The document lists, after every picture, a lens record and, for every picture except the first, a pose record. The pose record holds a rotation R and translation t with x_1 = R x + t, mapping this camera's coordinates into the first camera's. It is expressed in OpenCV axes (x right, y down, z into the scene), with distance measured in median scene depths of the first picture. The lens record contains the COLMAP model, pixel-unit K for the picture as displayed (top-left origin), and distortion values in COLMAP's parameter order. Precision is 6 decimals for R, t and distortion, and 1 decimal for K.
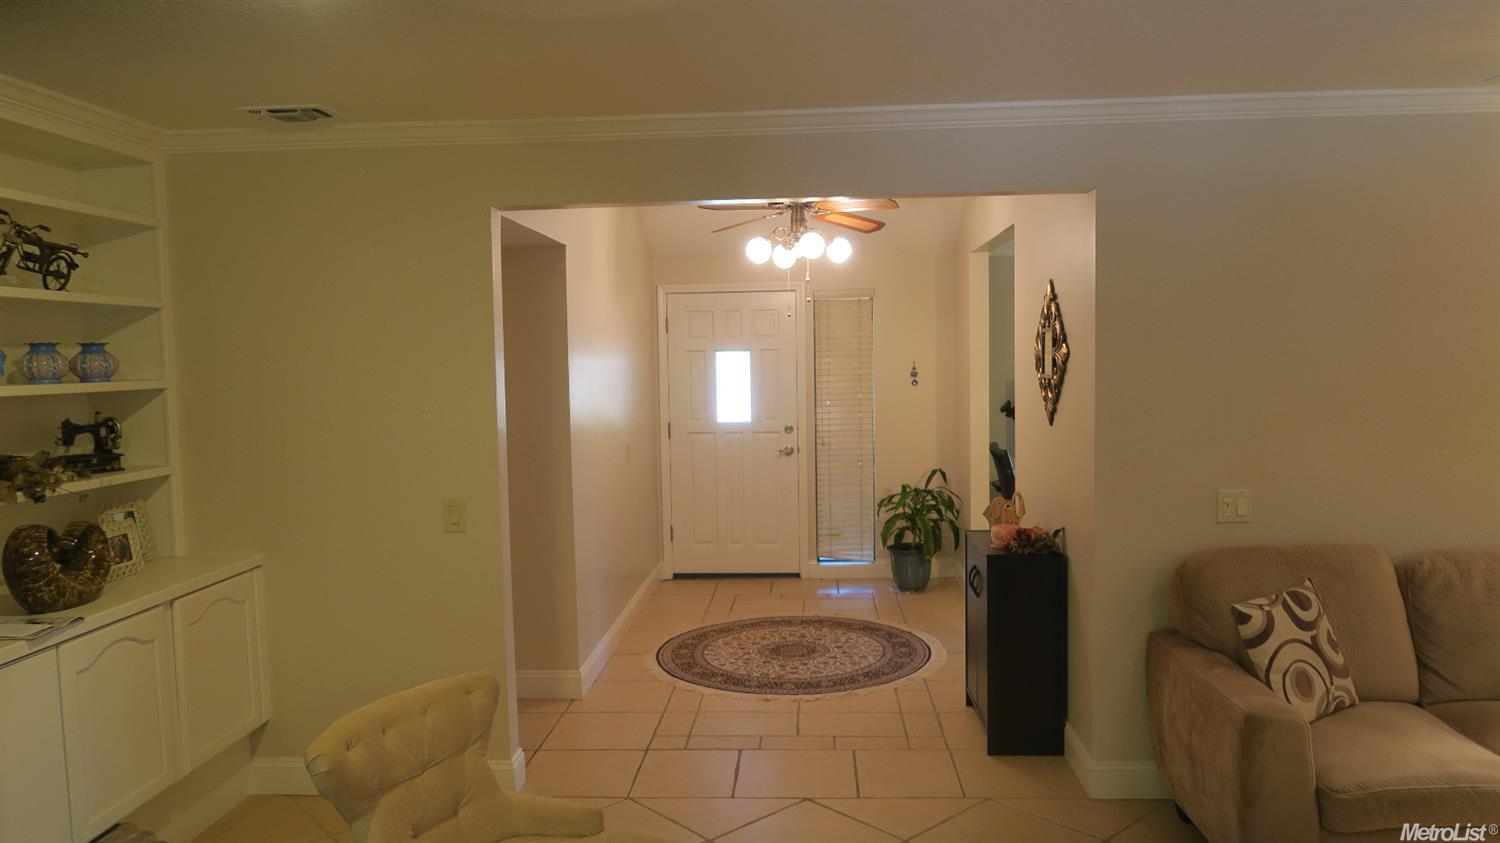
lens RADIAL K [[1036.6, 0, 753.1], [0, 1036.6, 425.3], [0, 0, 1]] dist [-0.024812, 0.008101]
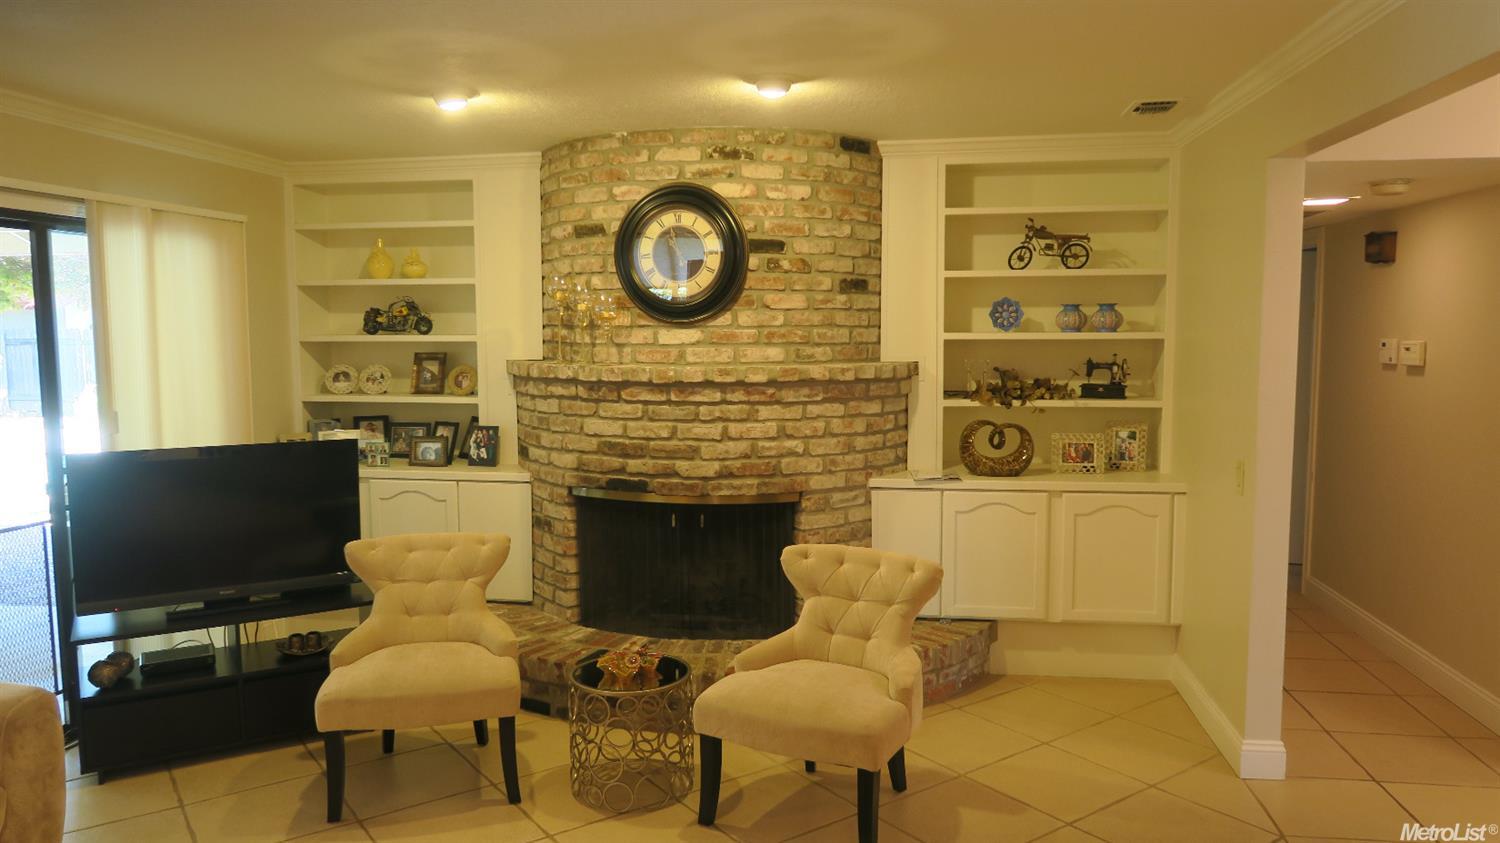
lens RADIAL K [[1036.6, 0, 747.1], [0, 1036.6, 423.9], [0, 0, 1]] dist [-0.024812, 0.008101]
pose [[-0.108583, 0.107990, -0.988204, 0.791512], [-0.061137, 0.991475, 0.115065, -0.050624], [0.992206, 0.072910, -0.101055, 0.679021]]
